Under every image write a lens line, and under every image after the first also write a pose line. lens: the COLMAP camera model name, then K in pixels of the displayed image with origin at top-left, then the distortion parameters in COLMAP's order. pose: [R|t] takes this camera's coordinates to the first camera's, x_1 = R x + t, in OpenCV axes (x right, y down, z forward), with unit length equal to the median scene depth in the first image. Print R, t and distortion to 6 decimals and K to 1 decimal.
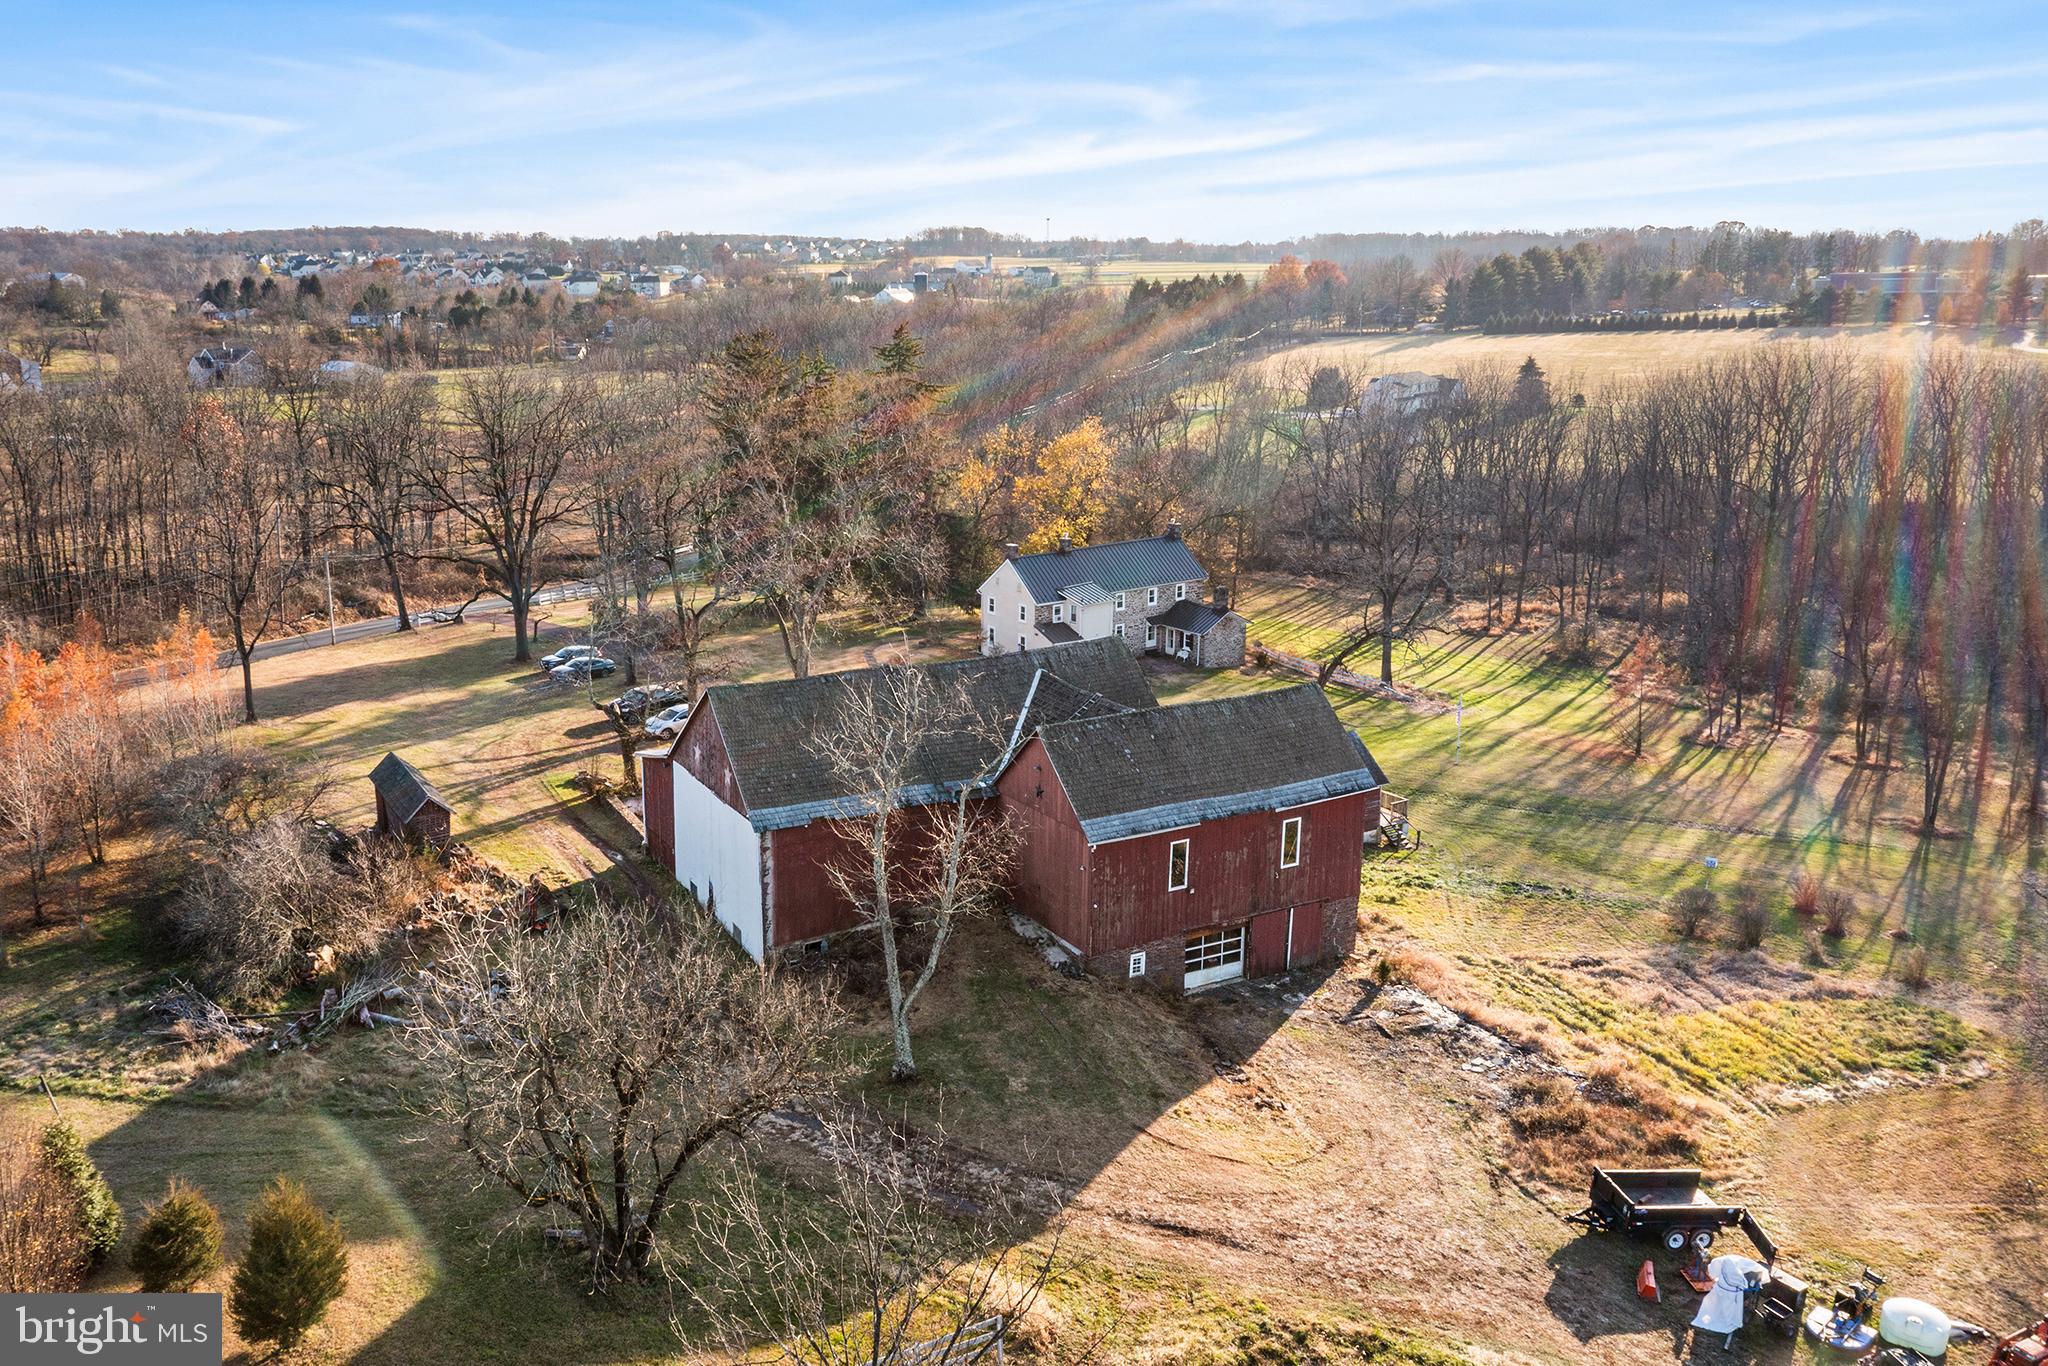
lens RADIAL K [[1520.9, 0, 1020.1], [0, 1520.9, 675.6], [0, 0, 1]] dist [-0.007029, 0.001696]
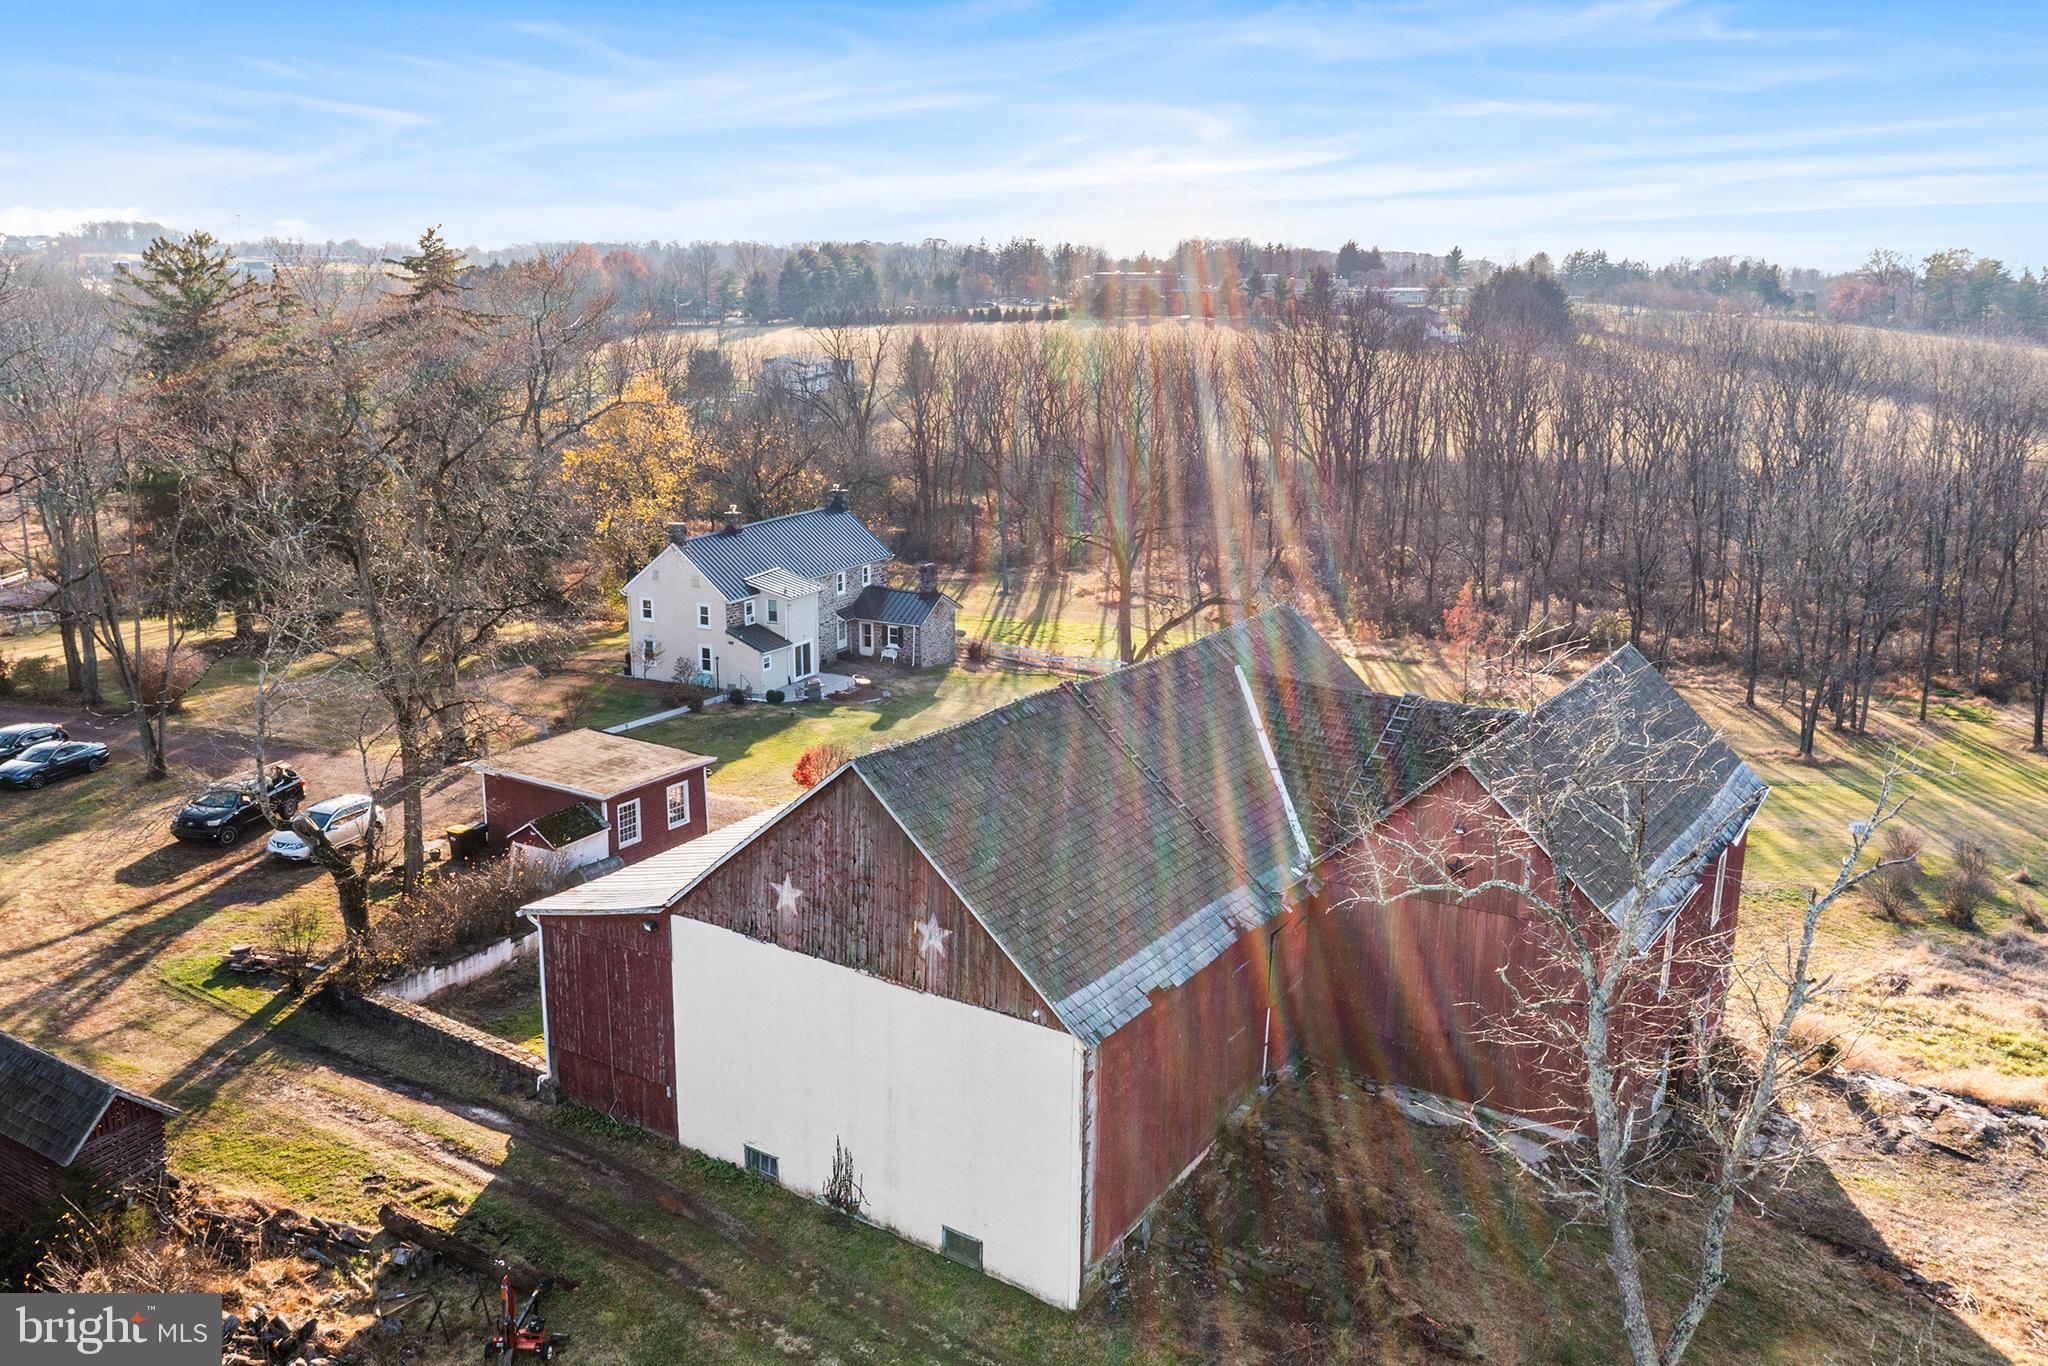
lens RADIAL K [[1520.9, 0, 1028.0], [0, 1520.9, 689.1], [0, 0, 1]] dist [-0.007029, 0.001696]
pose [[0.892363, -0.098606, 0.440415, -0.270222], [0.095828, 0.994987, 0.028606, -0.017114], [-0.441028, 0.016677, 0.897339, 0.399065]]
